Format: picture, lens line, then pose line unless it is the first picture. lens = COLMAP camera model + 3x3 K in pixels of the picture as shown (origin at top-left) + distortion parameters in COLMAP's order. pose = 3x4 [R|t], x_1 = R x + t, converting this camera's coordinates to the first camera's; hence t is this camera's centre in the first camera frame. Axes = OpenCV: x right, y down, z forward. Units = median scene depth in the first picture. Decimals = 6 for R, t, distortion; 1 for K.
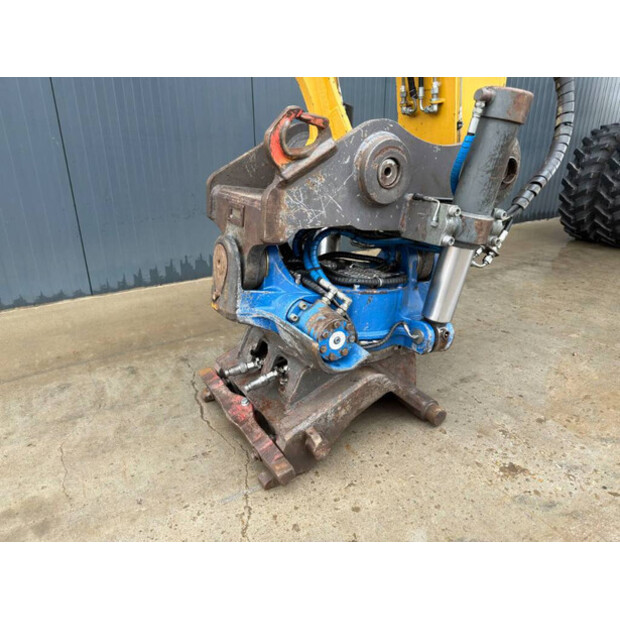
lens RADIAL K [[439.5, 0, 310.3], [0, 439.5, 309.8], [0, 0, 1]] dist [0.010092, -0.013279]
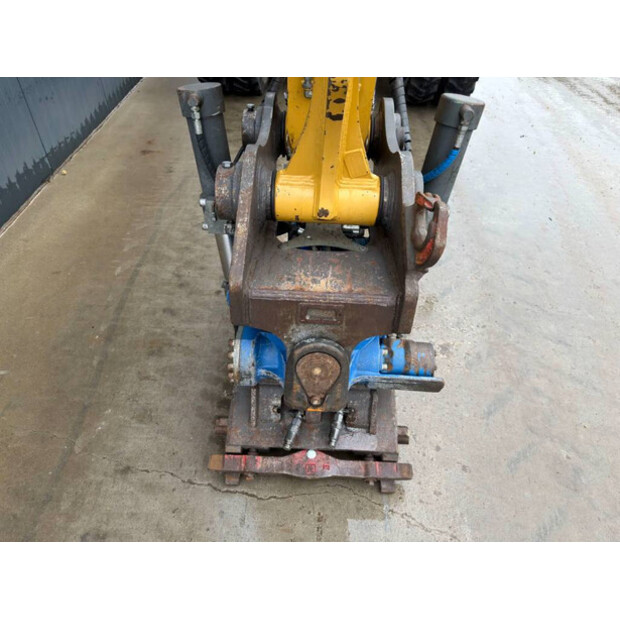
lens RADIAL K [[439.5, 0, 310.1], [0, 439.5, 309.9], [0, 0, 1]] dist [0.010092, -0.013279]
pose [[0.560377, -0.546746, 0.622131, -0.667196], [0.288468, 0.832959, 0.472193, -0.599766], [-0.776378, -0.085141, 0.624490, 0.462438]]
